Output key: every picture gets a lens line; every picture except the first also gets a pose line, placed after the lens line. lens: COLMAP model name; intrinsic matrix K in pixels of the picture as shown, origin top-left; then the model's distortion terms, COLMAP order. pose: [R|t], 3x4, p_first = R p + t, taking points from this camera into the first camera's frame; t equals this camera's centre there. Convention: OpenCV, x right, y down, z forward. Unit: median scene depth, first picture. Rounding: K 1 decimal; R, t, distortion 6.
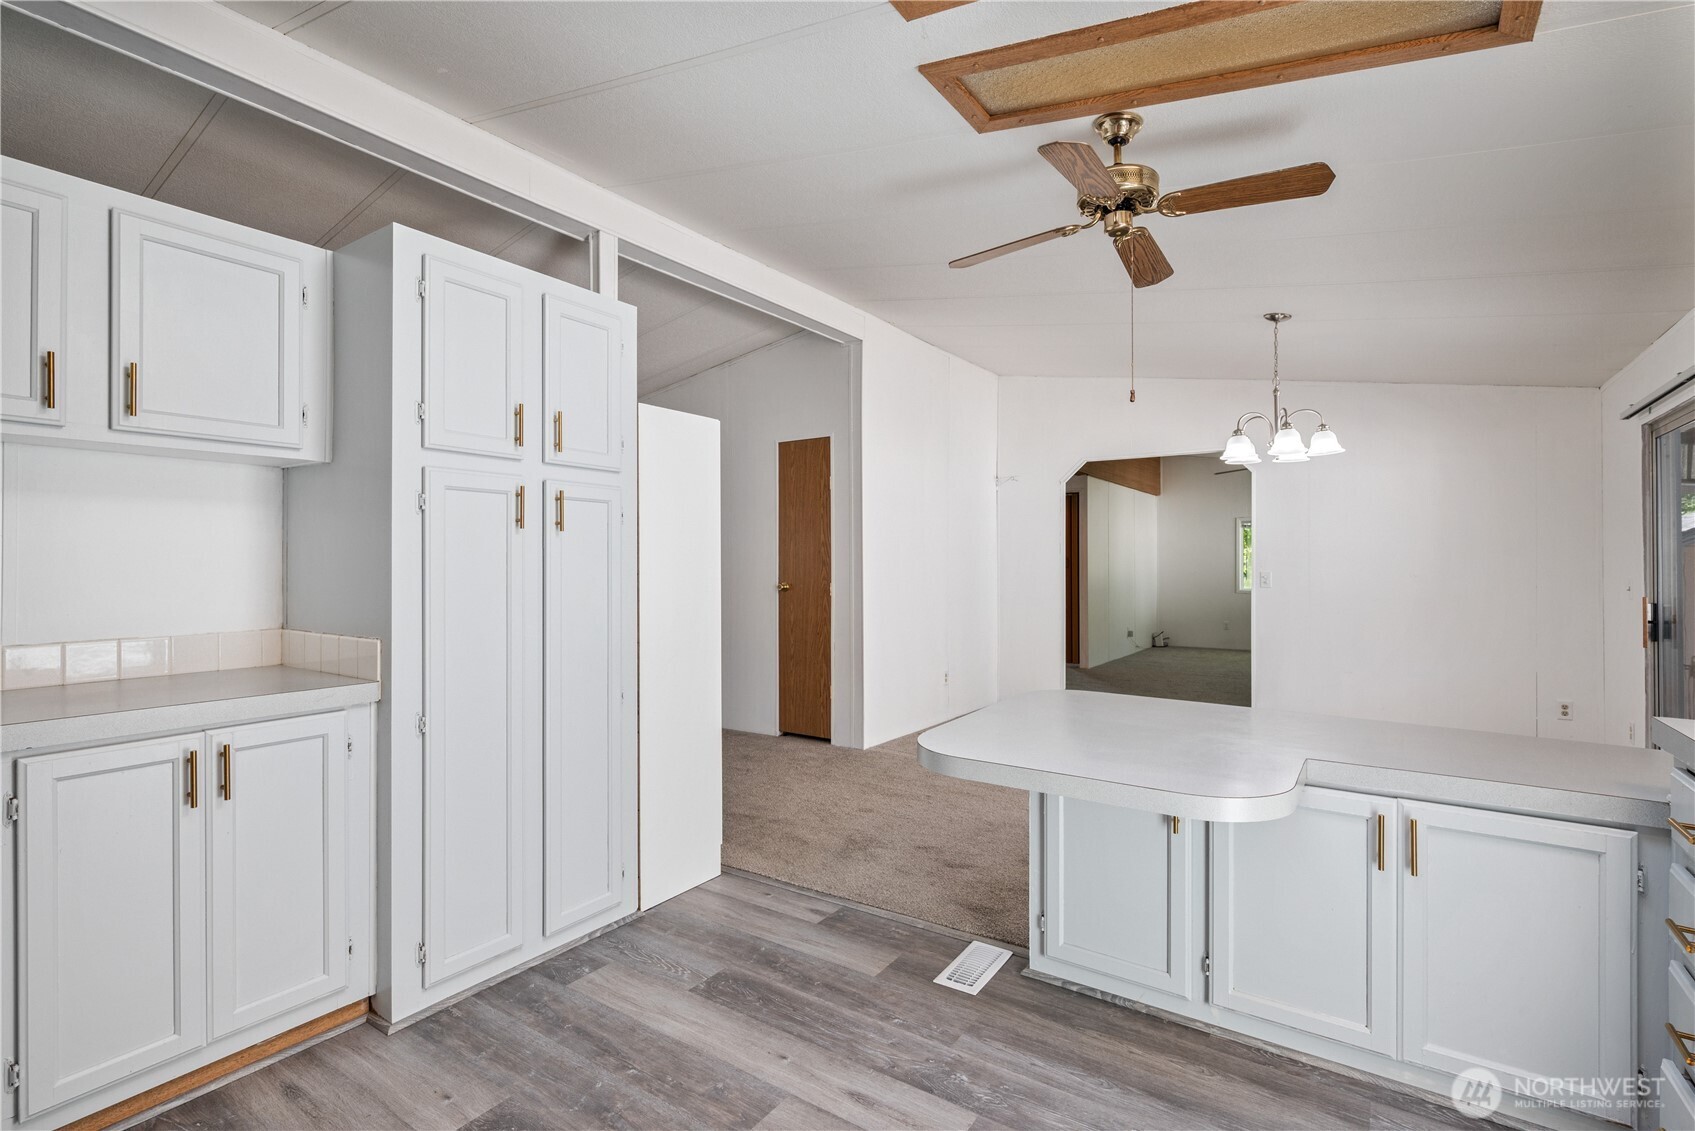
lens RADIAL K [[801.9, 0, 847.5], [0, 801.9, 565.5], [0, 0, 1]] dist [0.017113, -0.000224]
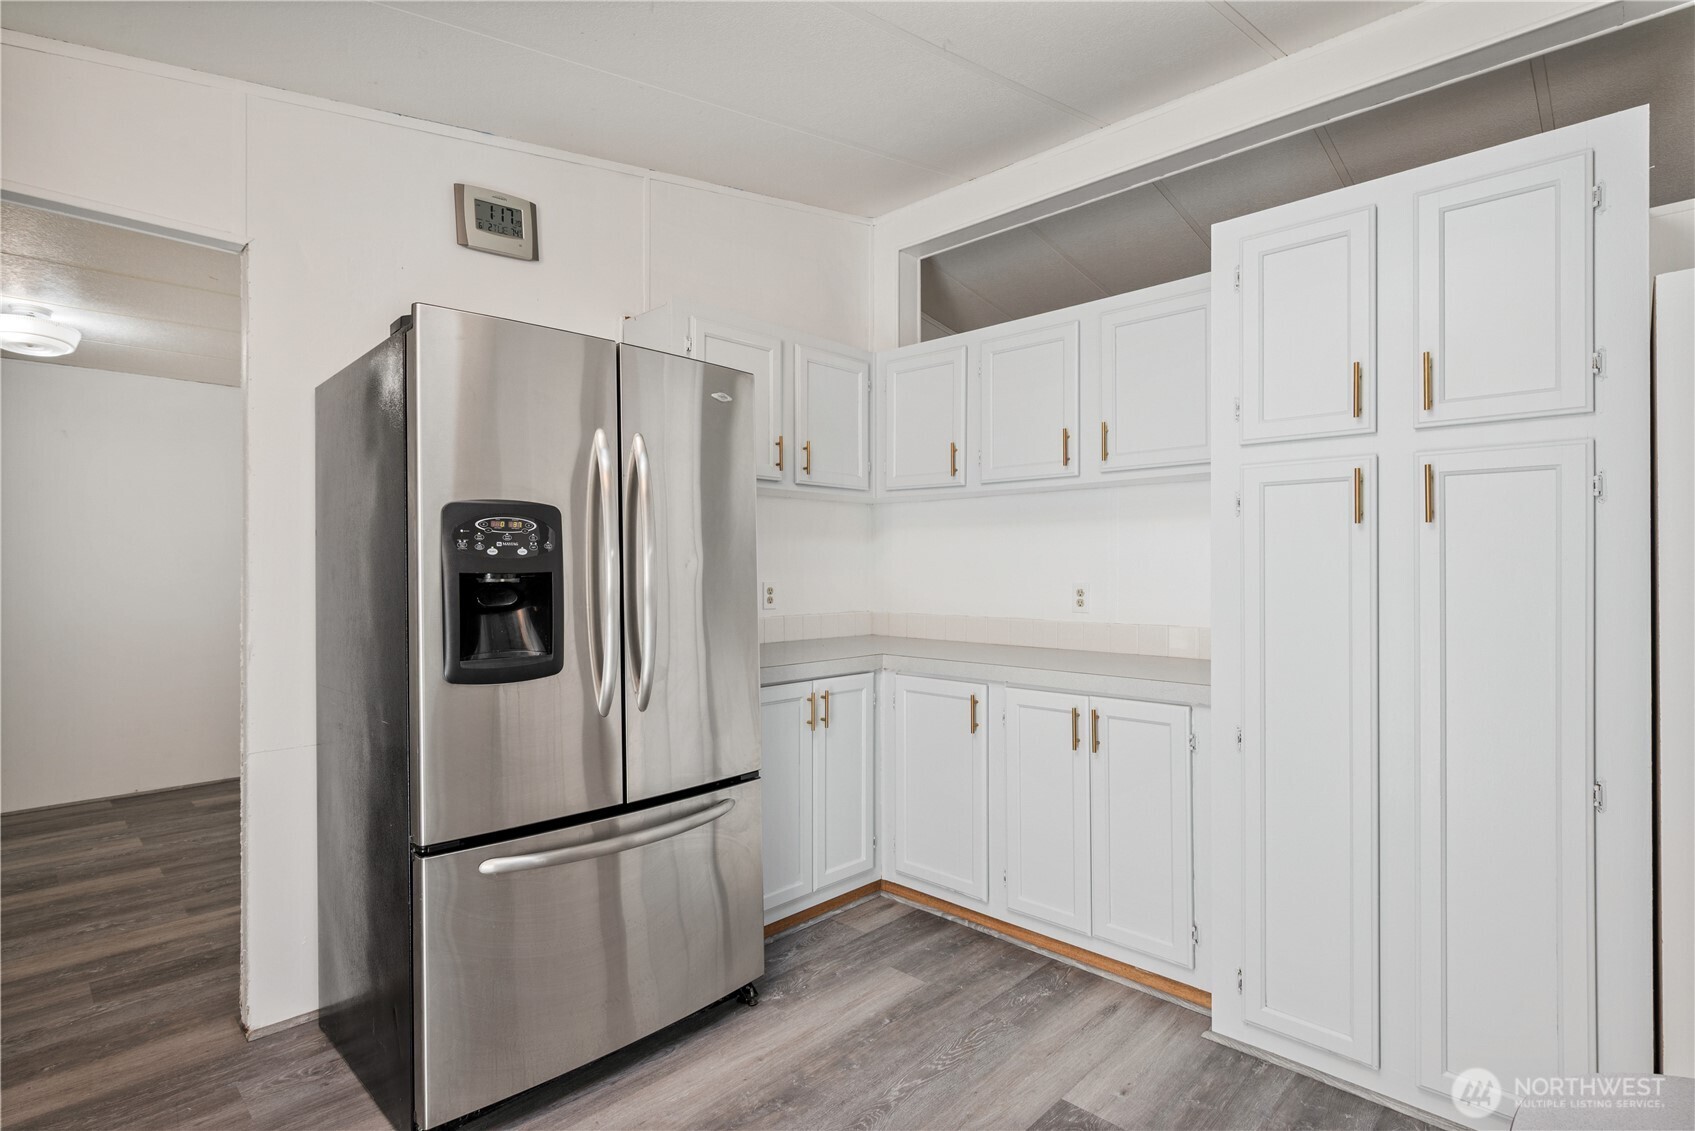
lens RADIAL K [[827.7, 0, 847.5], [0, 827.7, 565.5], [0, 0, 1]] dist [-0.002051, -0.000077]
pose [[-0.161728, -0.001911, -0.986834, 0.538925], [-0.003689, 0.999992, -0.001332, -0.002963], [0.986828, 0.003426, -0.161734, 0.756440]]
